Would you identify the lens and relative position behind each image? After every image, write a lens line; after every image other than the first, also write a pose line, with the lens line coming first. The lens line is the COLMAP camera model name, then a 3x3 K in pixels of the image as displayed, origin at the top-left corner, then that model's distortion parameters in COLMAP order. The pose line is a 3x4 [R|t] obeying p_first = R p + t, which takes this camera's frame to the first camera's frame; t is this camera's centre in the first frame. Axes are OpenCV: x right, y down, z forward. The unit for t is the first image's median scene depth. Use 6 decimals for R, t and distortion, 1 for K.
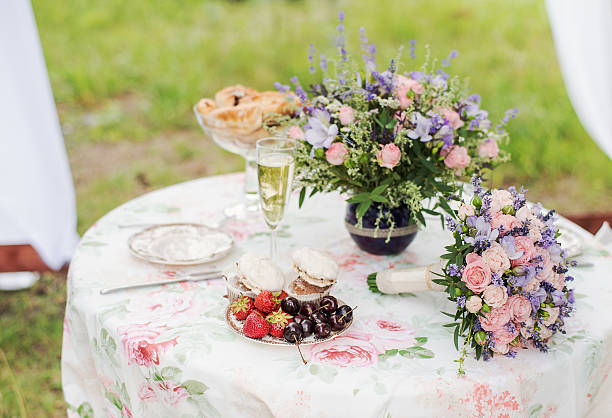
lens RADIAL K [[967.2, 0, 324.2], [0, 967.2, 207.4], [0, 0, 1]] dist [-0.132380, -0.023716]
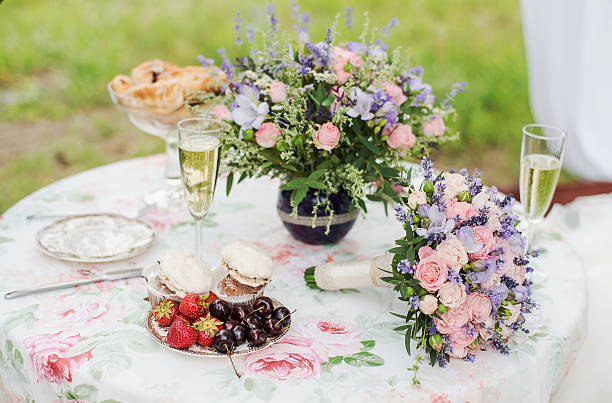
lens RADIAL K [[943.2, 0, 306.0], [0, 943.2, 201.5], [0, 0, 1]] dist [-0.157640, 0.004787]
pose [[0.997811, -0.020181, 0.062975, -0.007918], [0.018614, 0.999505, 0.025375, -0.015441], [-0.063456, -0.024147, 0.997692, 0.127000]]
